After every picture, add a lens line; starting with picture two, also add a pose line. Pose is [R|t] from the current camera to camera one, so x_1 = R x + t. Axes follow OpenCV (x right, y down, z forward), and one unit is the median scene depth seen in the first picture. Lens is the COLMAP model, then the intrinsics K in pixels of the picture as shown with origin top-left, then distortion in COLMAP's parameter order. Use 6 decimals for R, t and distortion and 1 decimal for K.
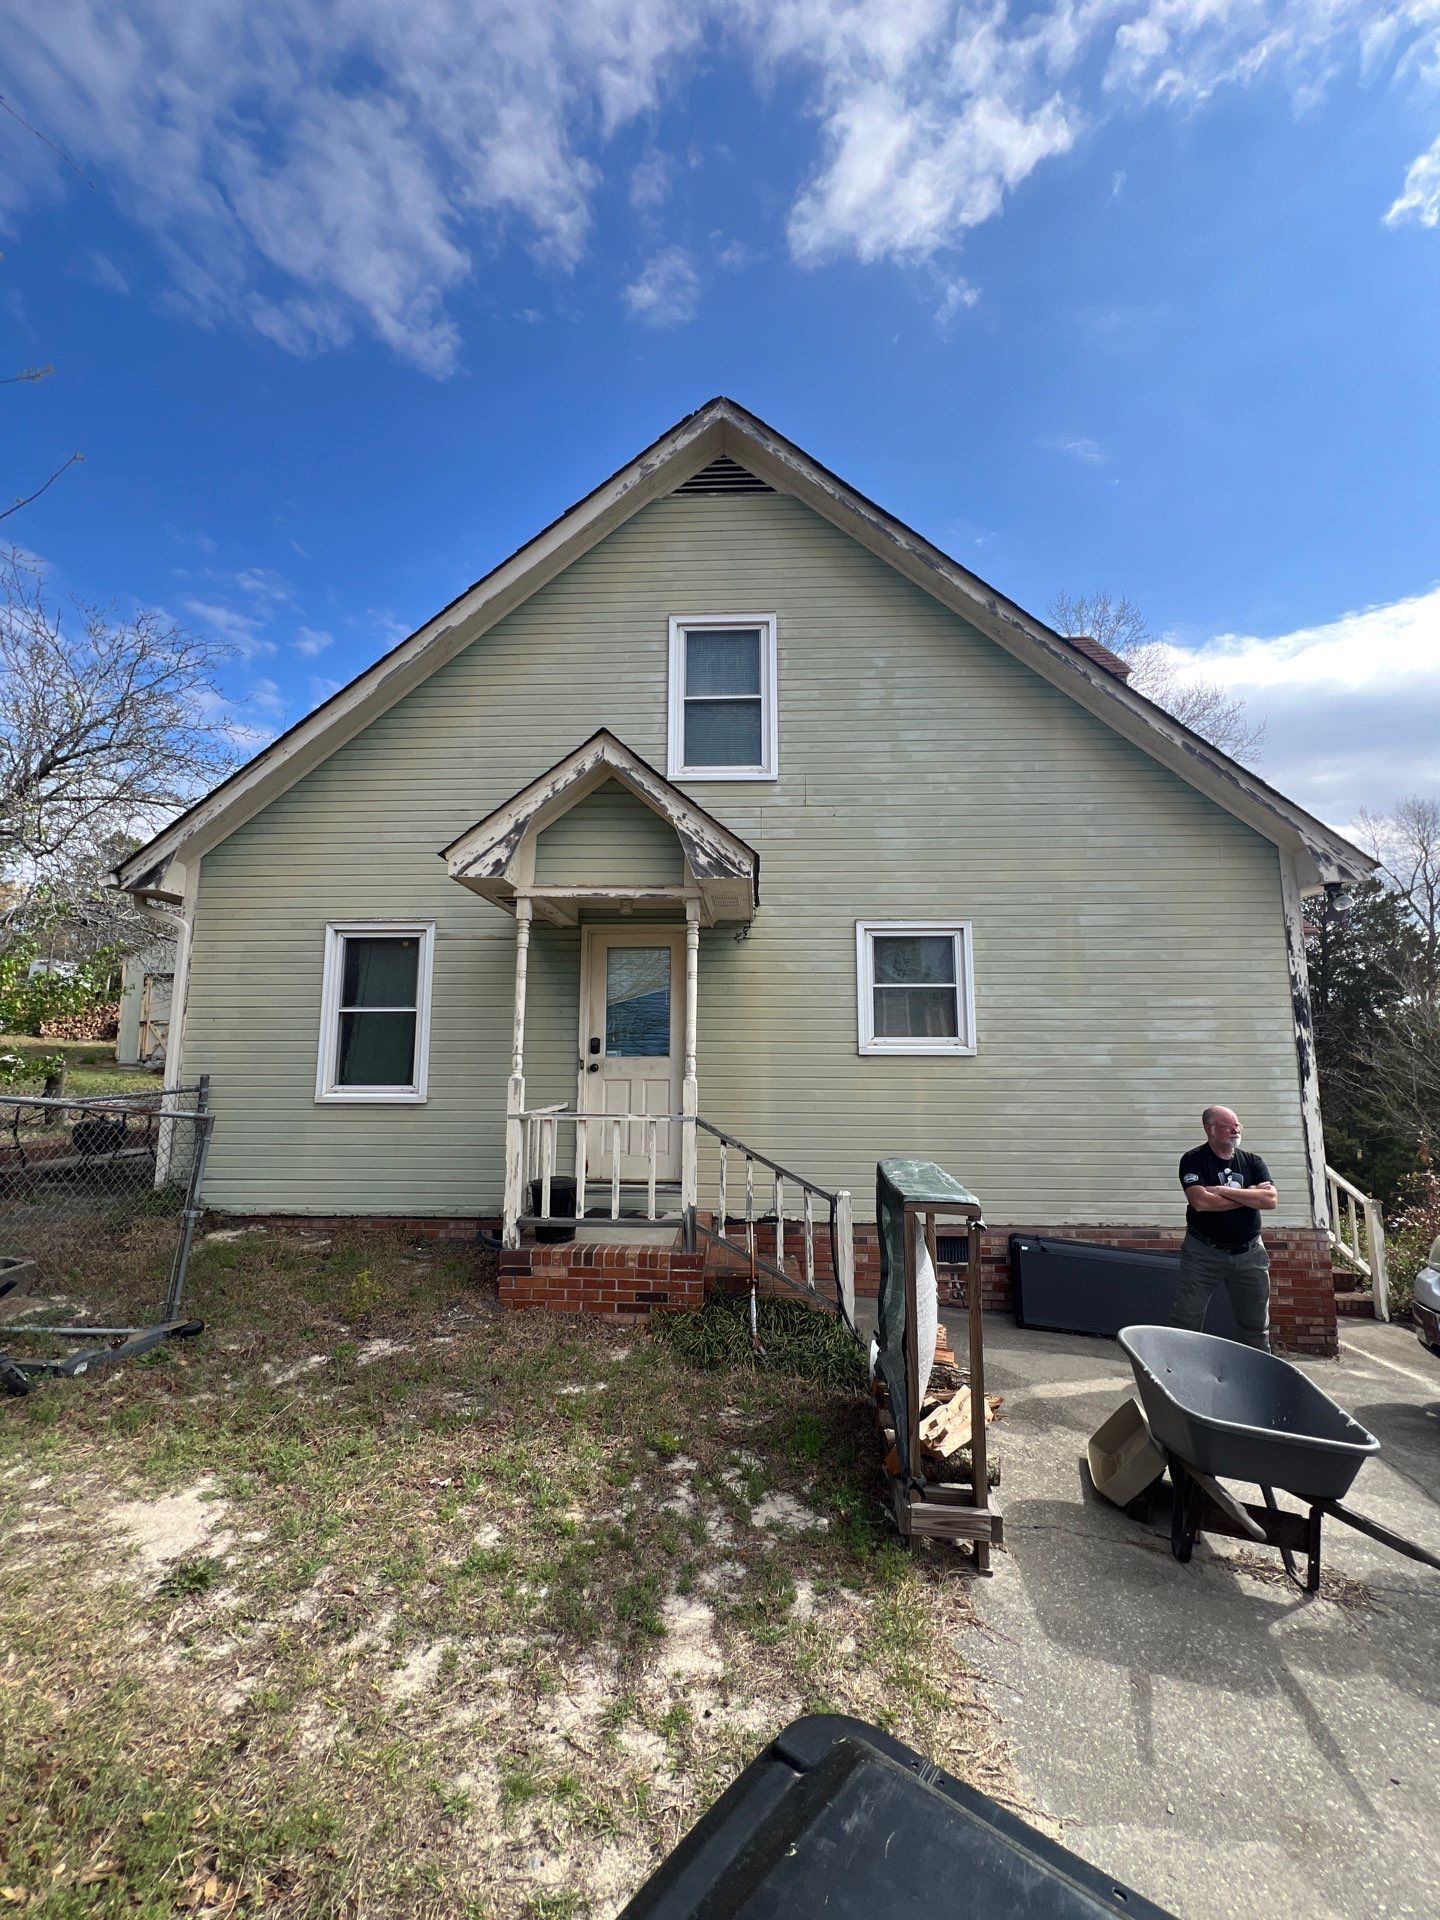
lens RADIAL K [[778.9, 0, 726.3], [0, 778.9, 955.3], [0, 0, 1]] dist [-0.002335, 0.000038]
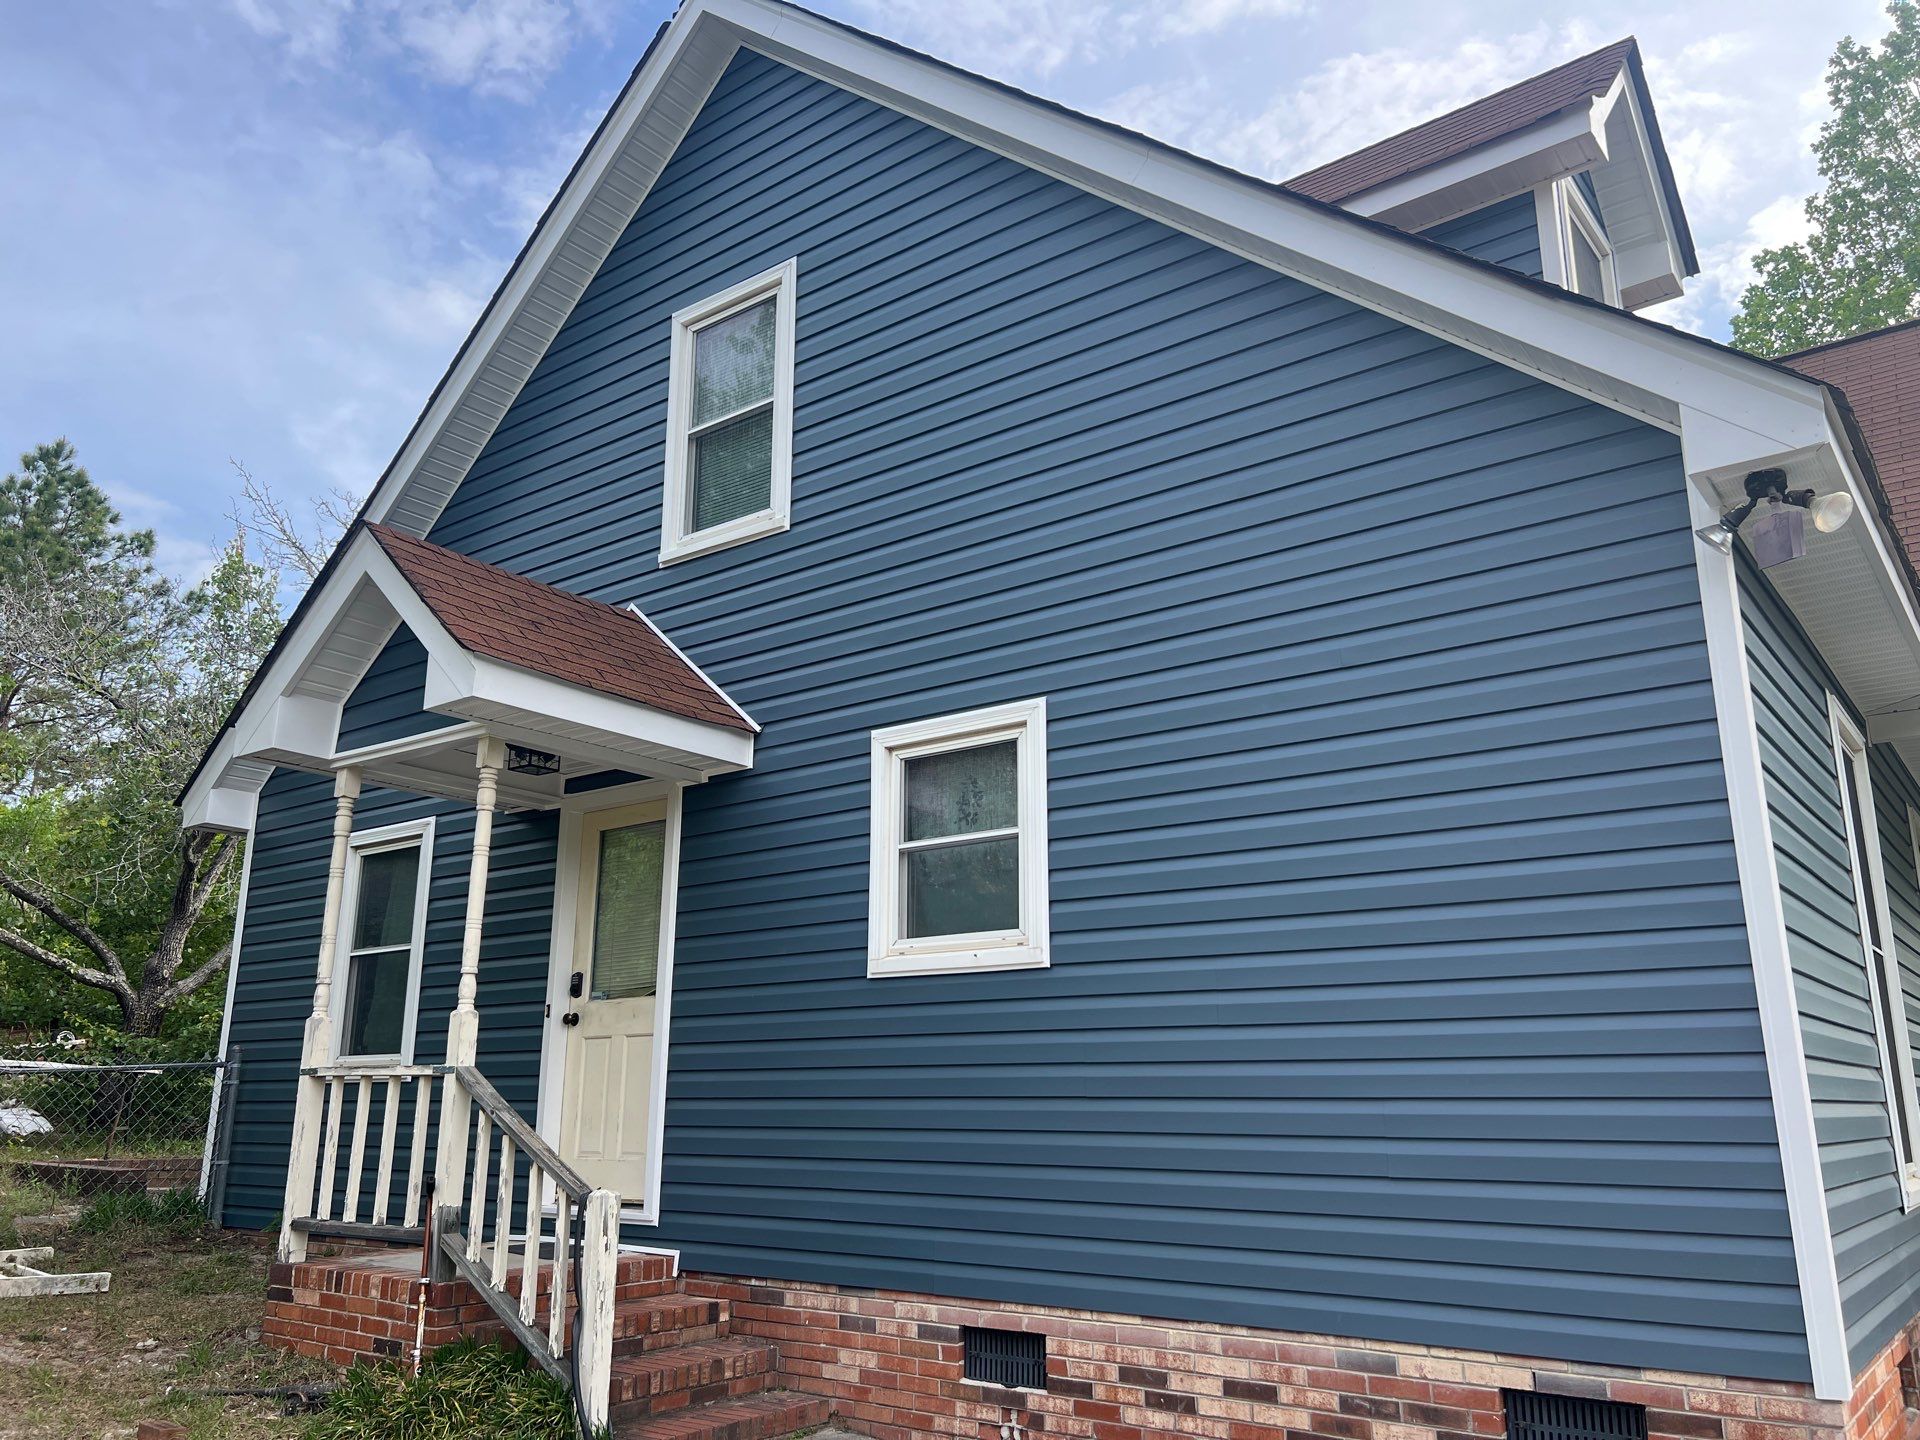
lens RADIAL K [[1457.9, 0, 957.6], [0, 1457.9, 724.2], [0, 0, 1]] dist [0.025740, 0.001272]
pose [[0.821329, -0.143807, -0.552031, 0.826744], [0.070292, 0.985842, -0.152234, 0.115208], [0.566107, 0.086231, 0.819809, 0.171309]]
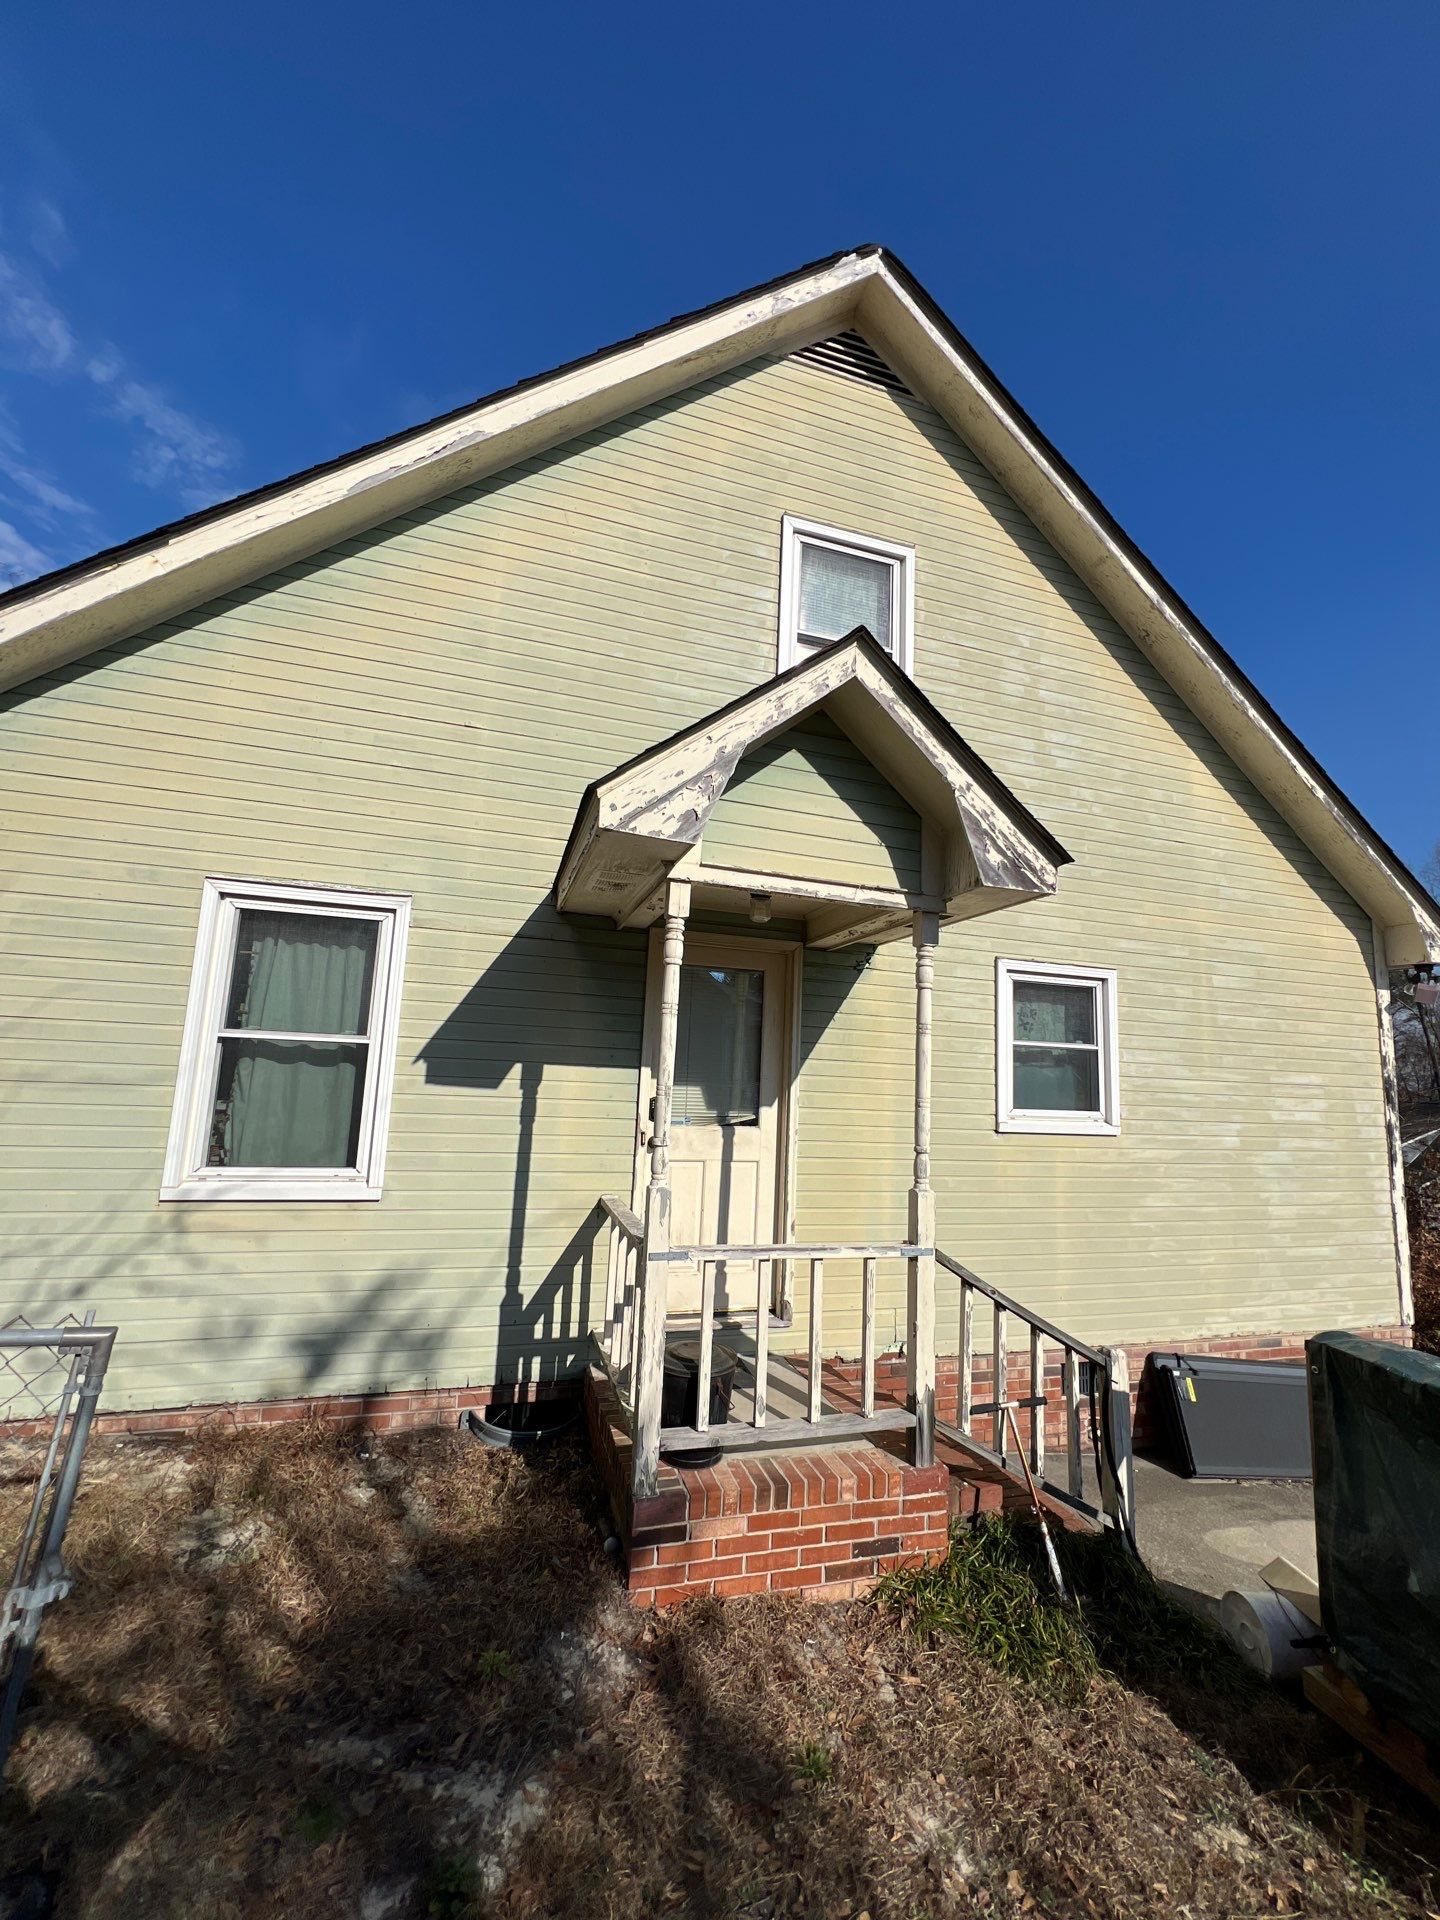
lens RADIAL K [[778.9, 0, 726.6], [0, 778.9, 958.5], [0, 0, 1]] dist [-0.002335, 0.000038]
pose [[0.940872, 0.087566, 0.327250, -0.356215], [-0.085211, 0.996130, -0.021557, -0.003871], [-0.327871, -0.007602, 0.944692, 0.360147]]
